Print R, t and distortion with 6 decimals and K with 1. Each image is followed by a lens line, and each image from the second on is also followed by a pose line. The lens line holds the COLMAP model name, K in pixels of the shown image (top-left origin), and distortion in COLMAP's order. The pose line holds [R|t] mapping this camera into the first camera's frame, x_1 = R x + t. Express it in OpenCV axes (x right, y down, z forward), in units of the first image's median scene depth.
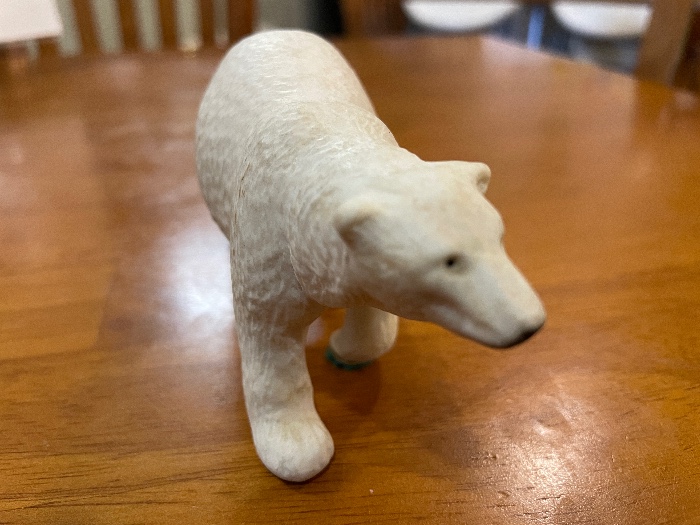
lens RADIAL K [[533.0, 0, 350.0], [0, 533.0, 262.5], [0, 0, 1]] dist [0.067180, -0.000840]
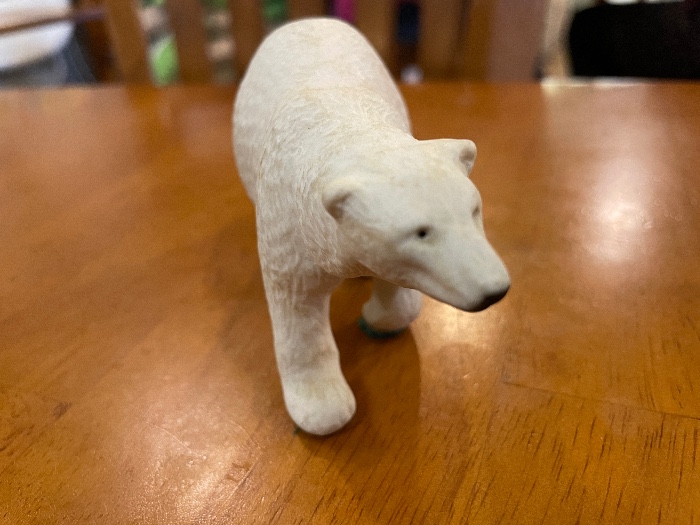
lens RADIAL K [[533.0, 0, 350.0], [0, 533.0, 262.5], [0, 0, 1]] dist [0.067180, -0.000840]
pose [[0.989592, -0.006962, -0.143732, 0.149247], [0.012905, 0.999098, 0.040456, 0.009734], [0.143321, -0.041890, 0.988789, -0.084845]]
